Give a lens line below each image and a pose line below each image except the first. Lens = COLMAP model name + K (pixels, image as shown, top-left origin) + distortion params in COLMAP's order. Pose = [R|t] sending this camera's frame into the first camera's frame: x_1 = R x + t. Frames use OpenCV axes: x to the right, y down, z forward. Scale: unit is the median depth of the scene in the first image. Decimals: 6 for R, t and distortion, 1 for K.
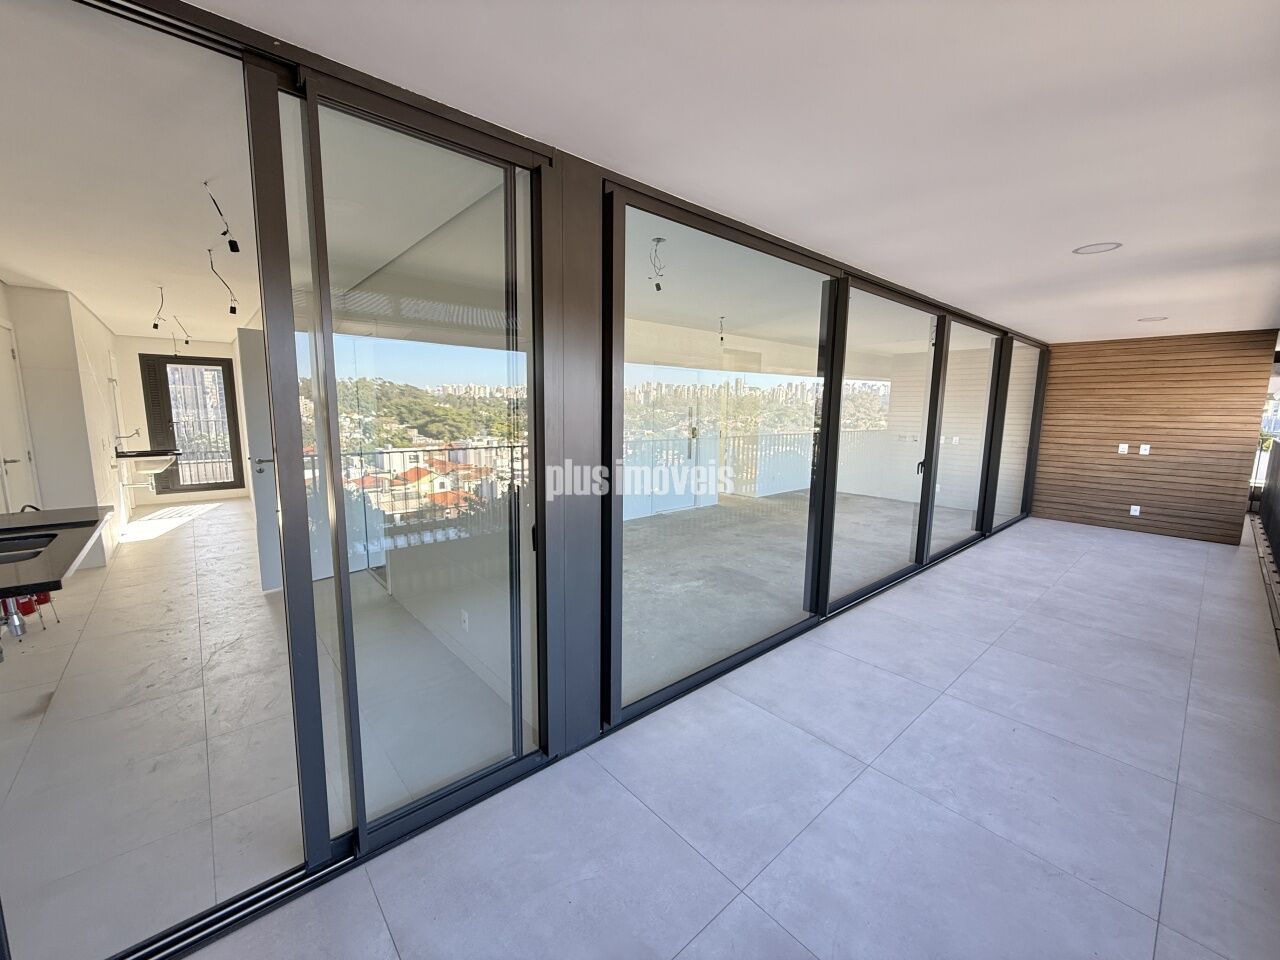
lens RADIAL K [[511.5, 0, 640.0], [0, 511.5, 480.0], [0, 0, 1]] dist [0.000790, 0.000295]
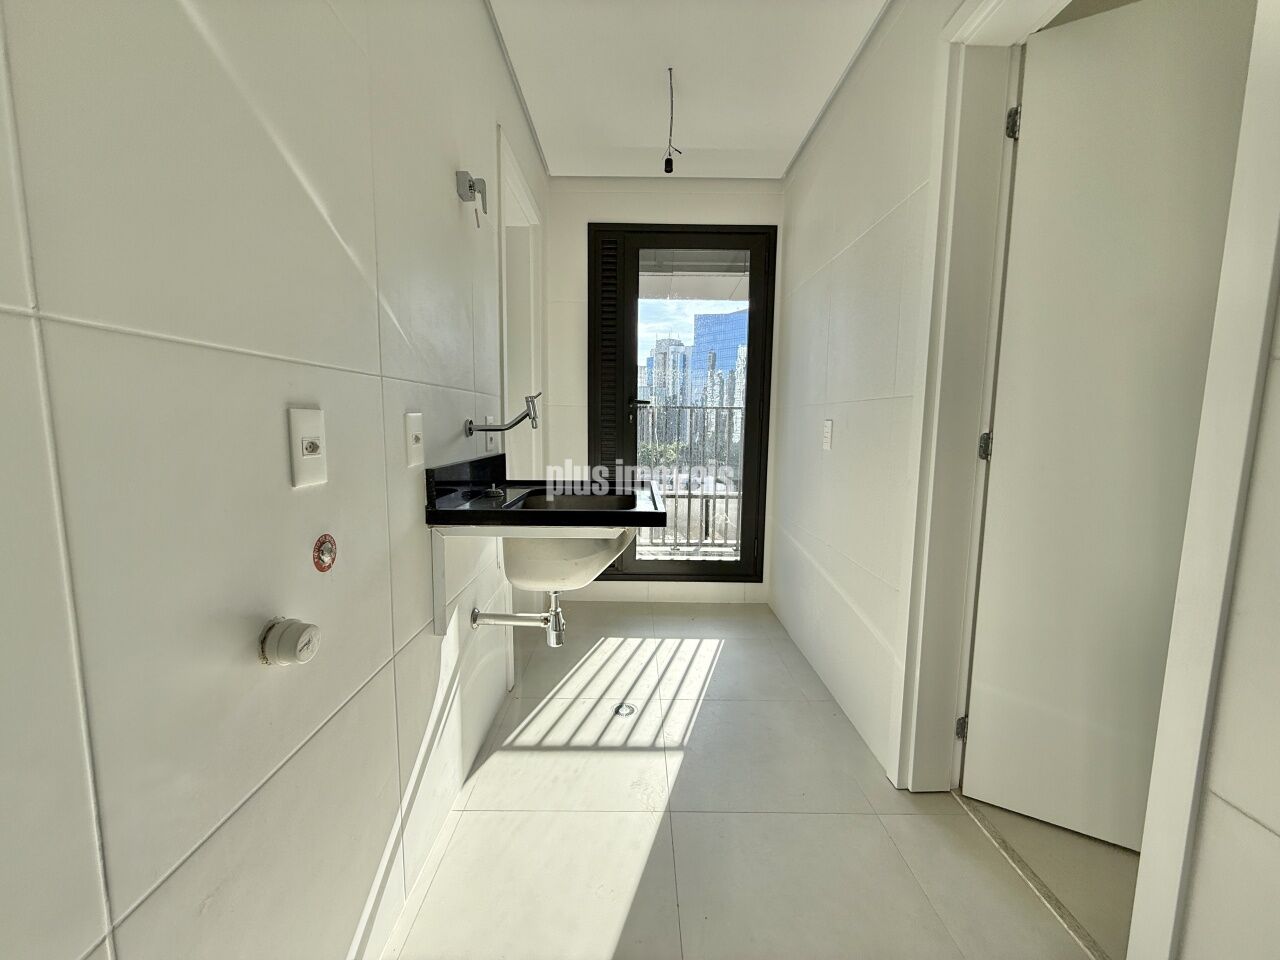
lens RADIAL K [[511.5, 0, 640.0], [0, 511.5, 480.0], [0, 0, 1]] dist [0.000790, 0.000295]
pose [[0.758883, 0.071018, -0.647343, -0.981972], [-0.095279, 0.995447, -0.002488, -0.080615], [0.644220, 0.063566, 0.762194, 1.064328]]
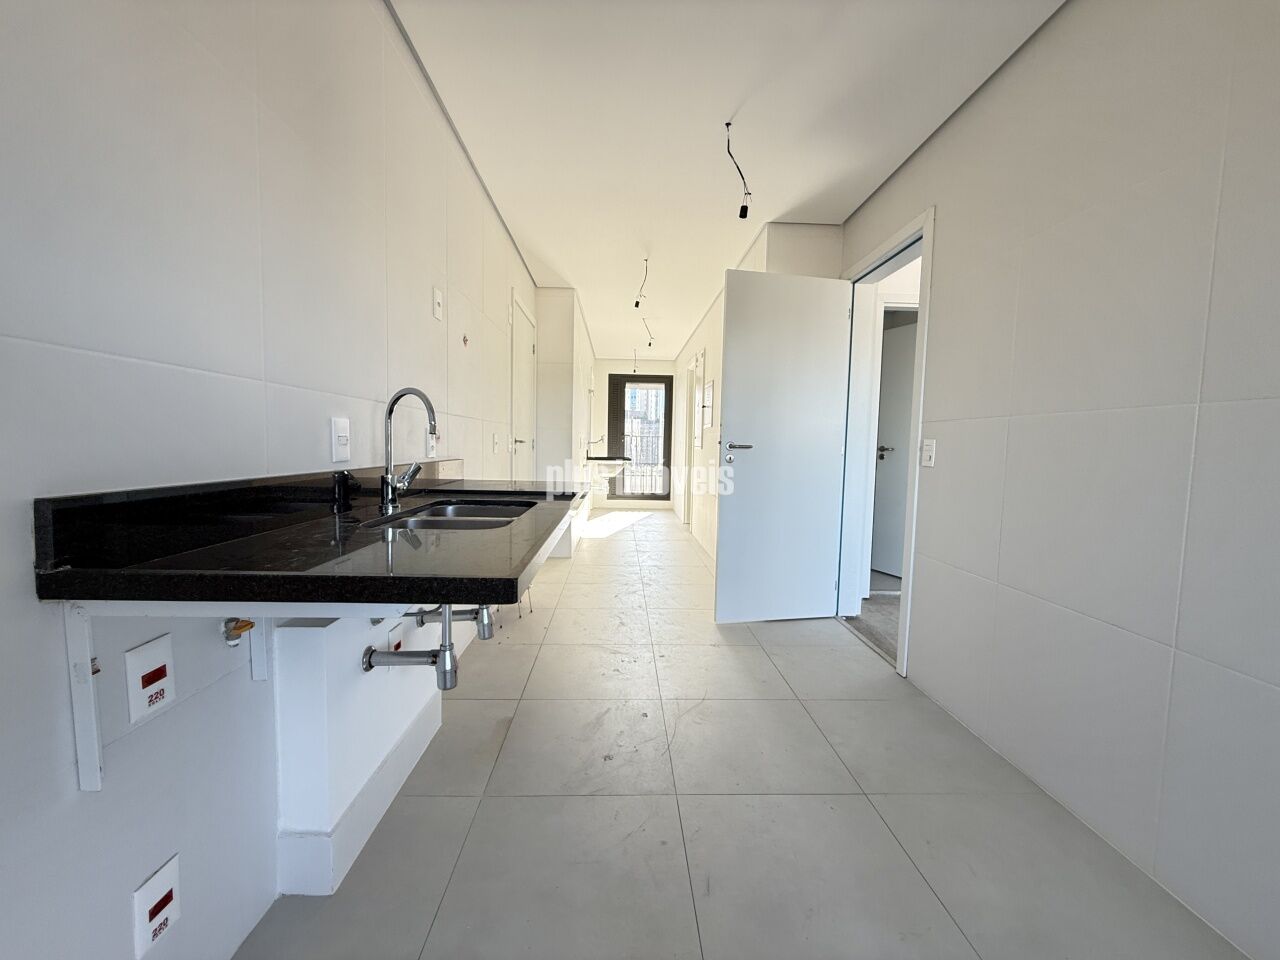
lens RADIAL K [[511.5, 0, 640.0], [0, 511.5, 480.0], [0, 0, 1]] dist [0.000790, 0.000295]
pose [[0.777603, 0.049546, -0.626800, -0.293605], [-0.100564, 0.993857, -0.046199, 0.045986], [0.620661, 0.098958, 0.777809, 0.268107]]
